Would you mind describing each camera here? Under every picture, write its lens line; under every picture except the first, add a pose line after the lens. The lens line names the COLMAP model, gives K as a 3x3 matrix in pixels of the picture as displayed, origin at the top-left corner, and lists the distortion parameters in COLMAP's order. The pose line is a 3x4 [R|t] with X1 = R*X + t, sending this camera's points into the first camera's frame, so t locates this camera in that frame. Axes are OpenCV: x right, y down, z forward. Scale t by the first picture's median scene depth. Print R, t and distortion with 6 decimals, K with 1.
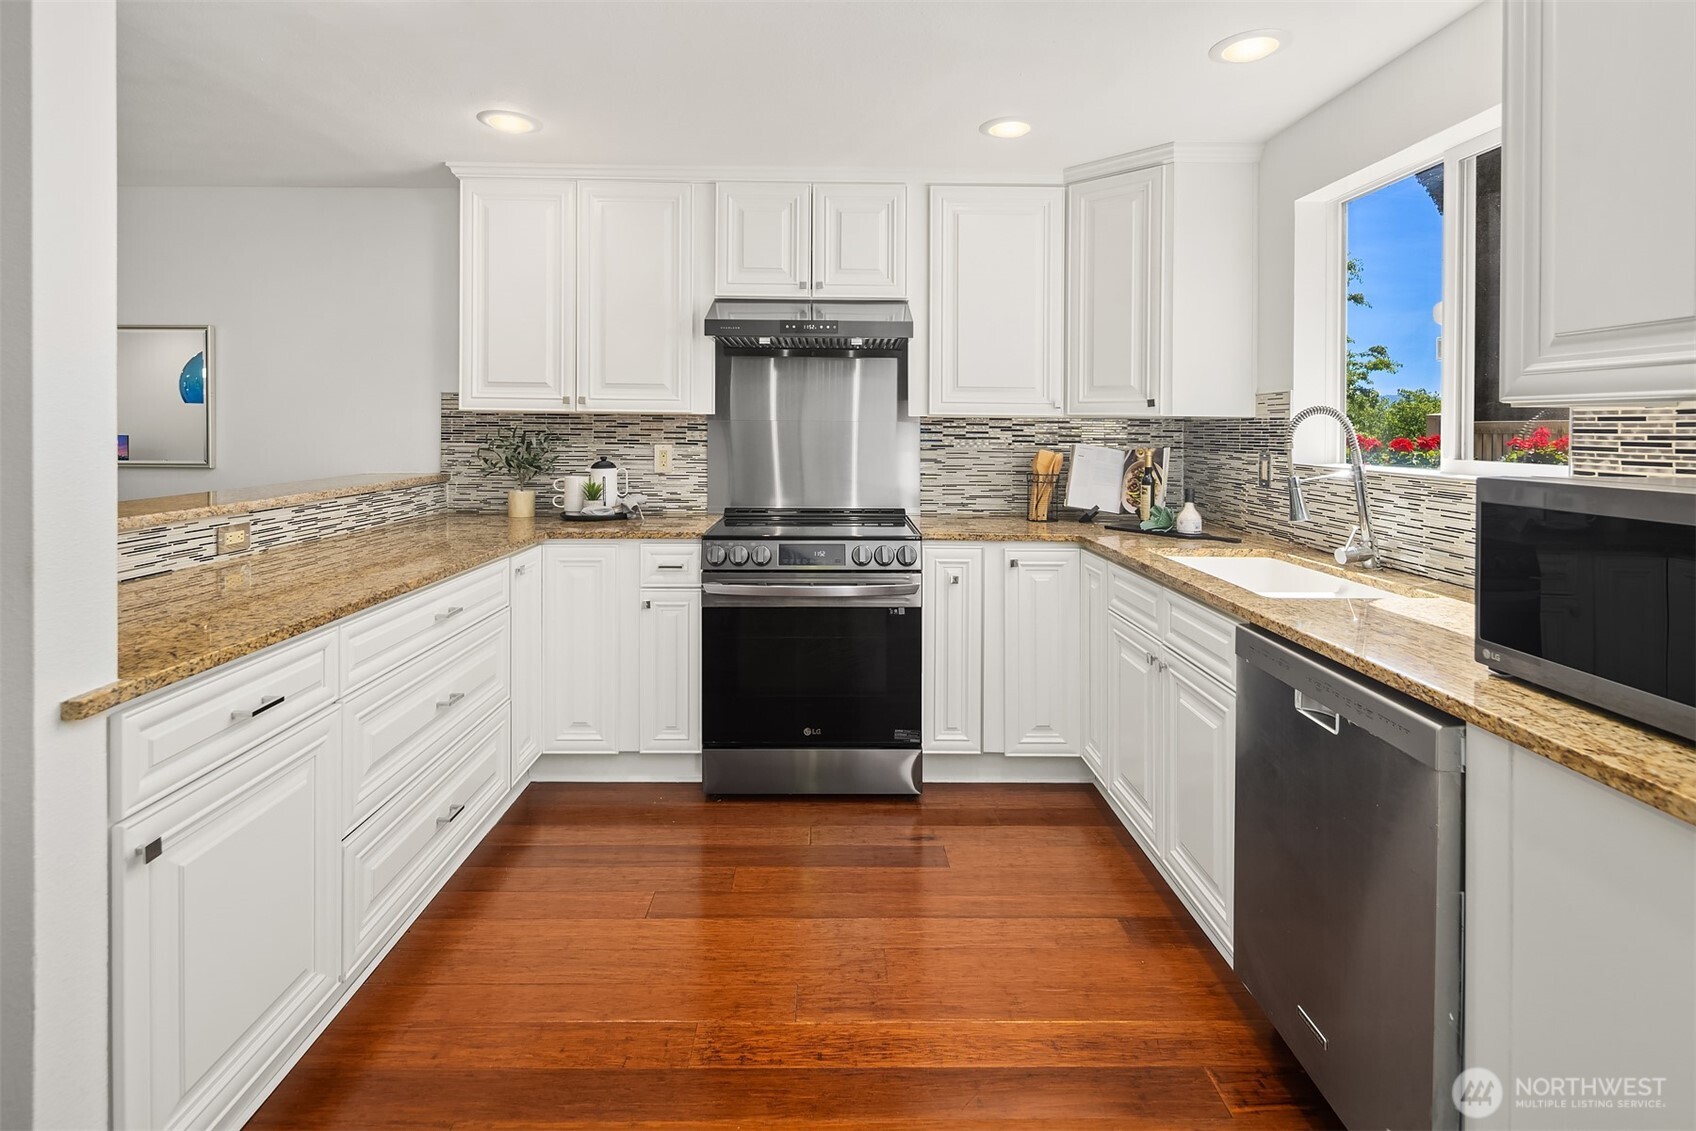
lens RADIAL K [[819.6, 0, 837.2], [0, 819.6, 432.7], [0, 0, 1]] dist [-0.000204, 0.000500]
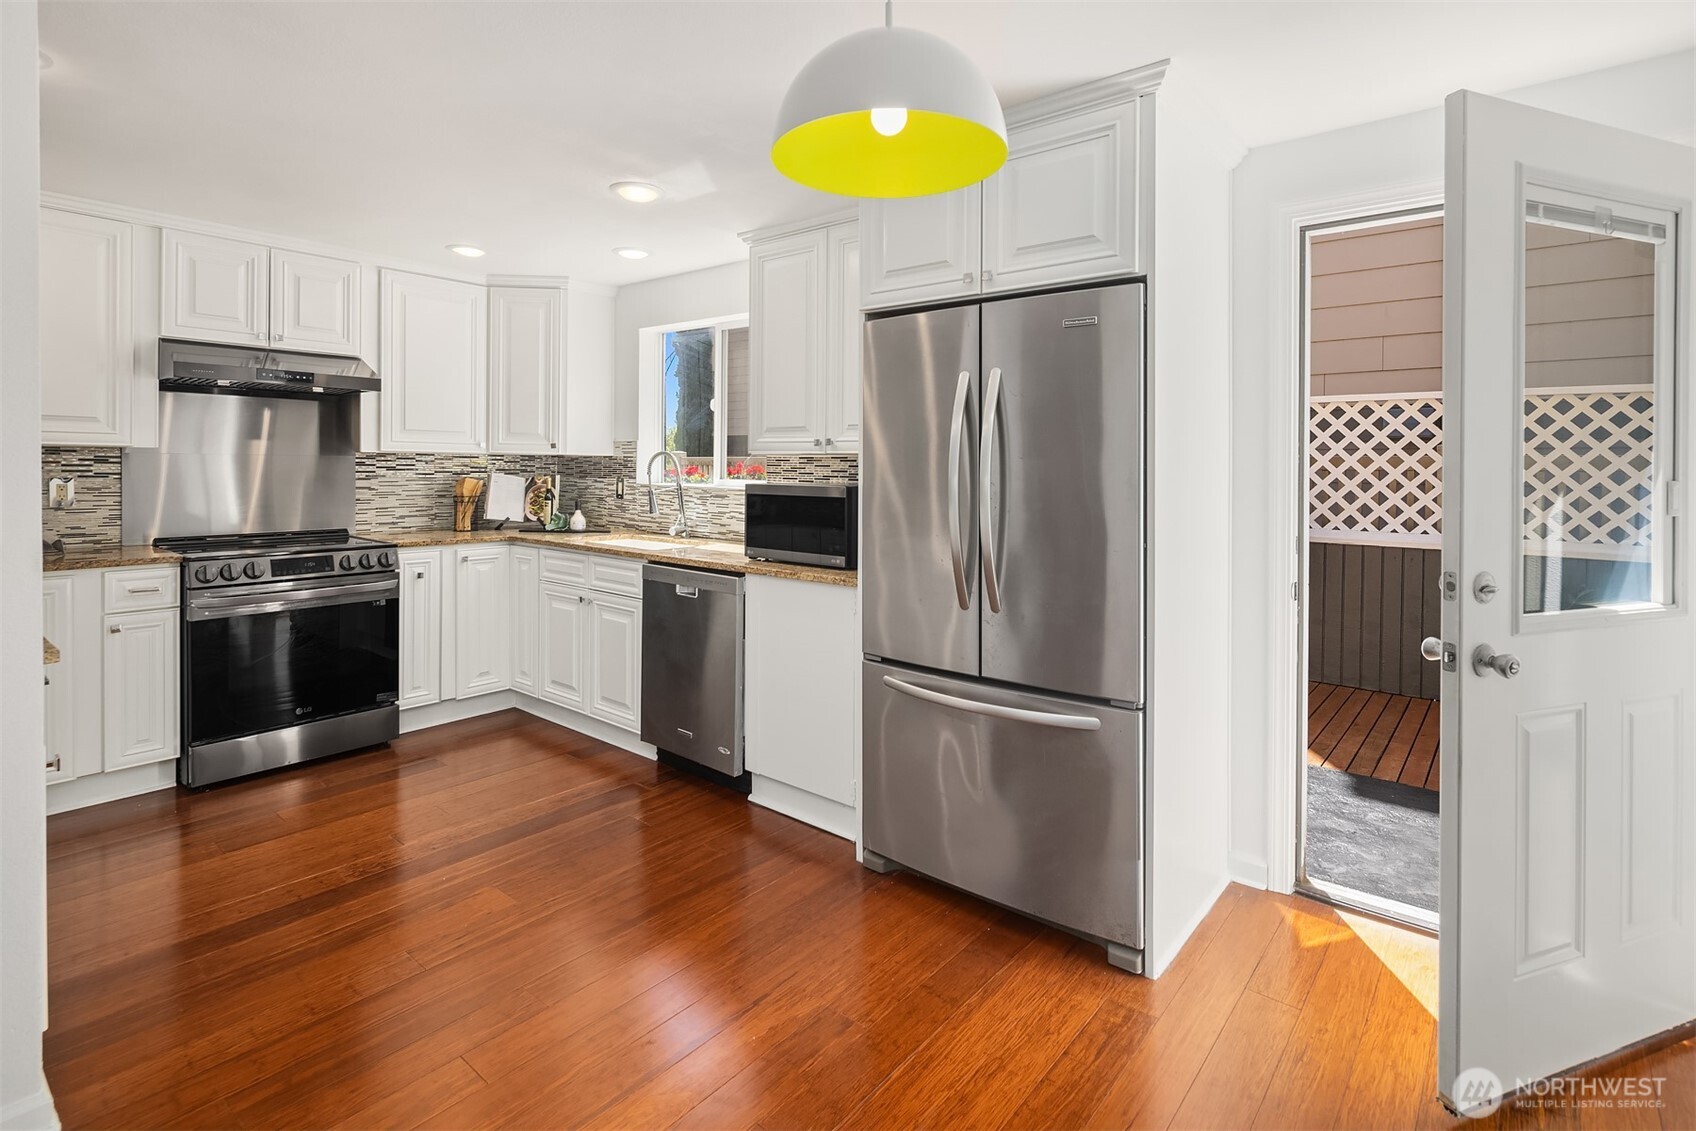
lens RADIAL K [[819.6, 0, 846.9], [0, 819.6, 466.7], [0, 0, 1]] dist [-0.000204, 0.000500]
pose [[0.645909, -0.001507, 0.763413, -0.412472], [-0.001473, 0.999994, 0.003220, -0.003213], [-0.763413, -0.003204, 0.645903, -0.380835]]
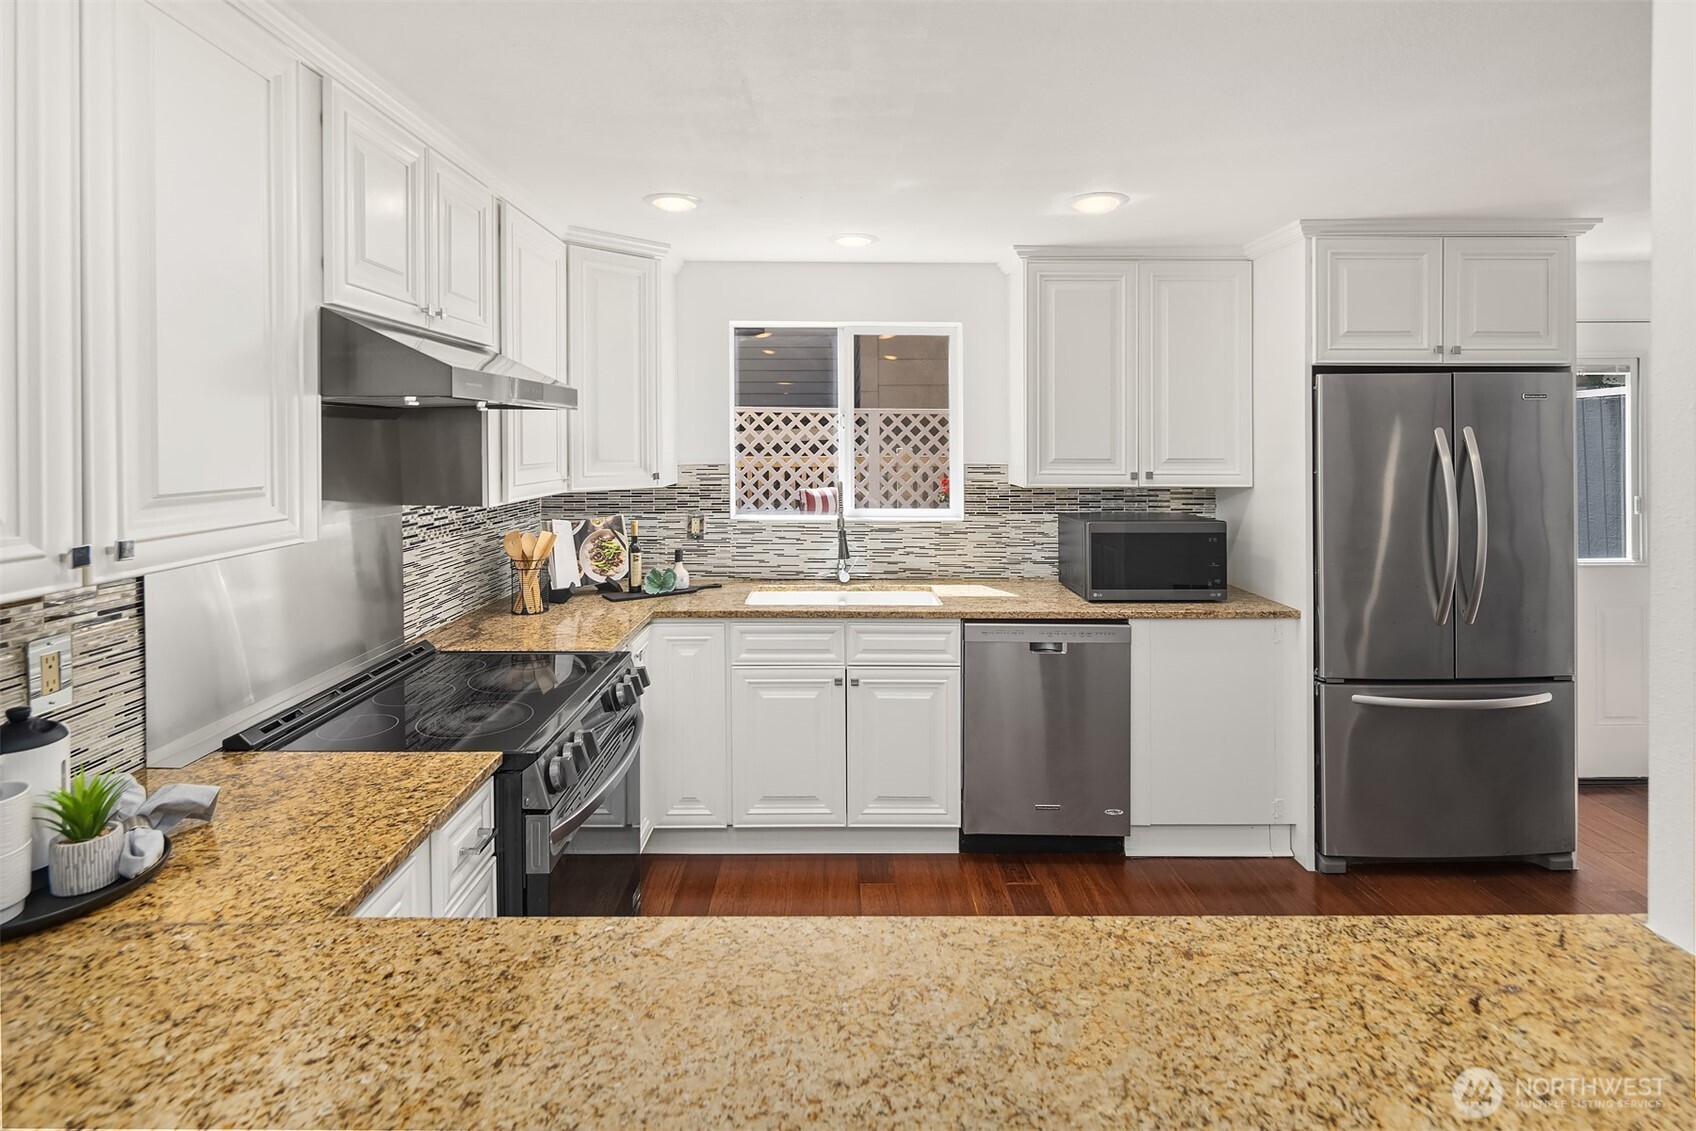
lens RADIAL K [[819.6, 0, 830.5], [0, 819.6, 436.0], [0, 0, 1]] dist [-0.000204, 0.000500]
pose [[0.007475, -0.005296, 0.999958, -0.693538], [0.005495, 0.999971, 0.005255, -0.092786], [-0.999957, 0.005455, 0.007504, 0.745102]]
